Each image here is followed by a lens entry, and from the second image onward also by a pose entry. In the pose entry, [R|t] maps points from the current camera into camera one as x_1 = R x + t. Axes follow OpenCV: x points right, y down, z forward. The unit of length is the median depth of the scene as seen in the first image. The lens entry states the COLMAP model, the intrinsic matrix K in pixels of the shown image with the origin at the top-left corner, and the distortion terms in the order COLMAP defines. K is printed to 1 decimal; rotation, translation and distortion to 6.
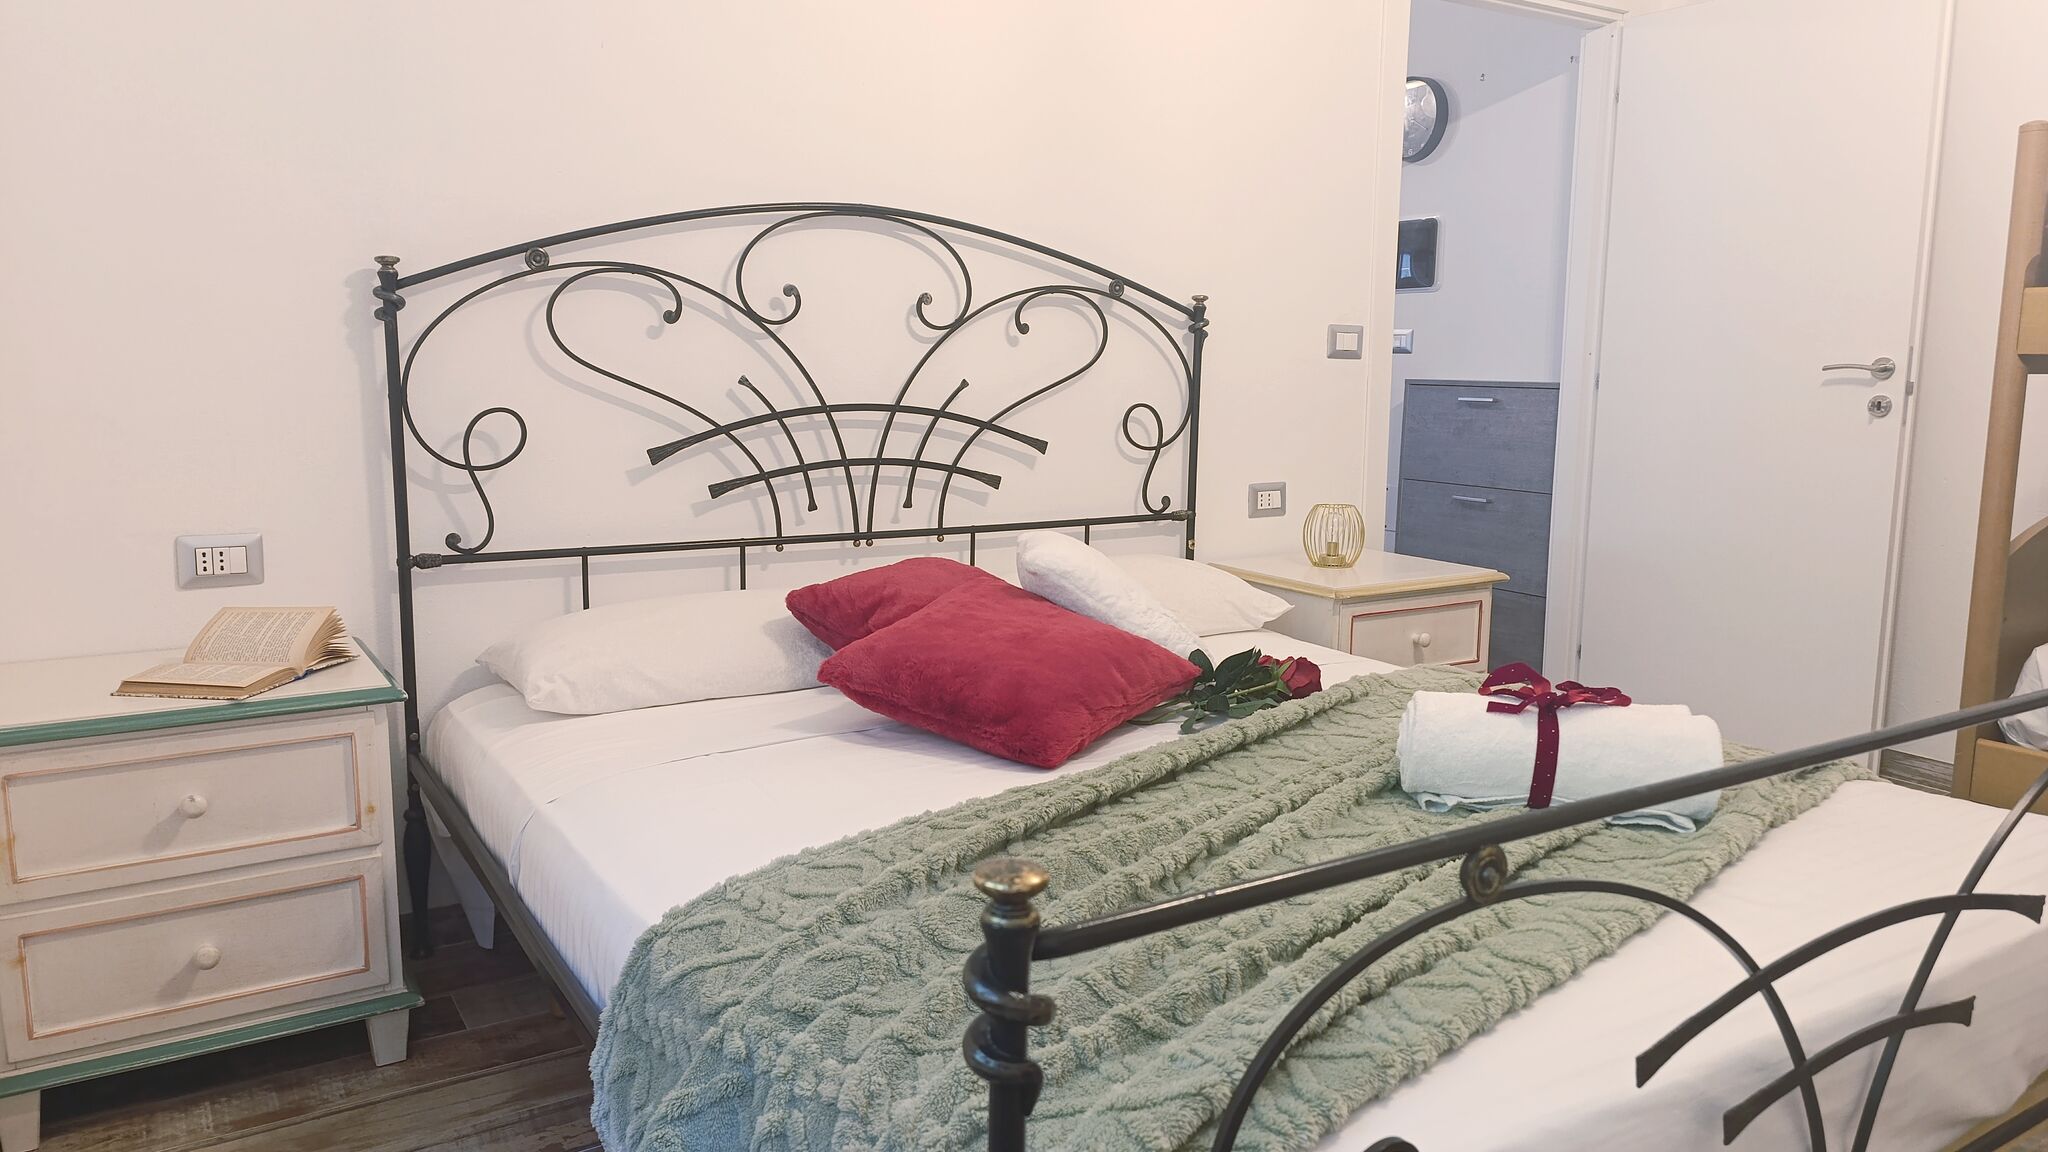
lens RADIAL K [[1400.8, 0, 1046.1], [0, 1400.8, 578.4], [0, 0, 1]] dist [0.046228, -0.058166]
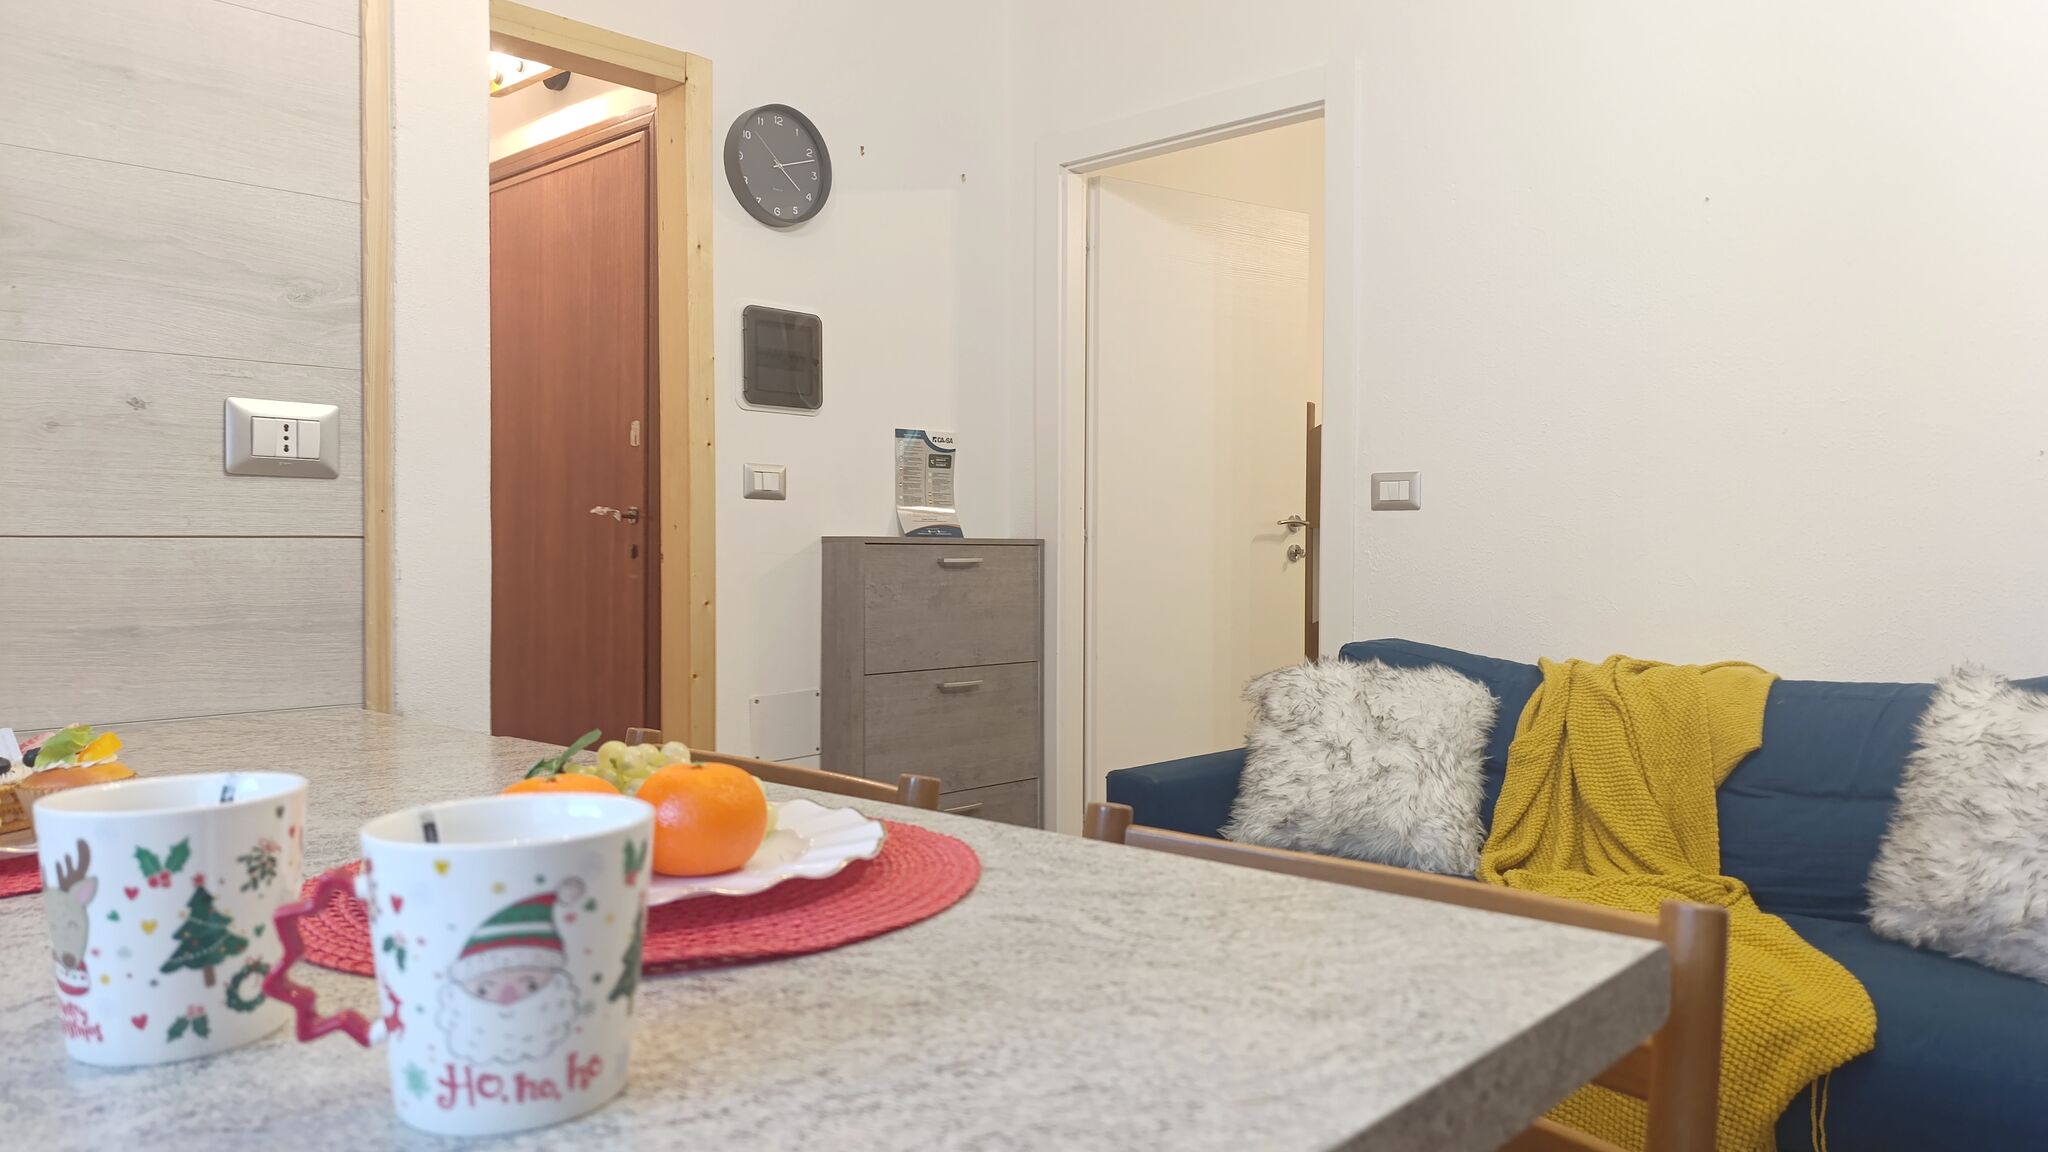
lens RADIAL K [[1400.8, 0, 1021.4], [0, 1400.8, 568.5], [0, 0, 1]] dist [0.046228, -0.058166]
pose [[-0.234043, -0.026226, 0.971872, -0.491345], [0.139886, 0.988326, 0.060357, -0.169657], [-0.962110, 0.150078, -0.227642, 1.176219]]
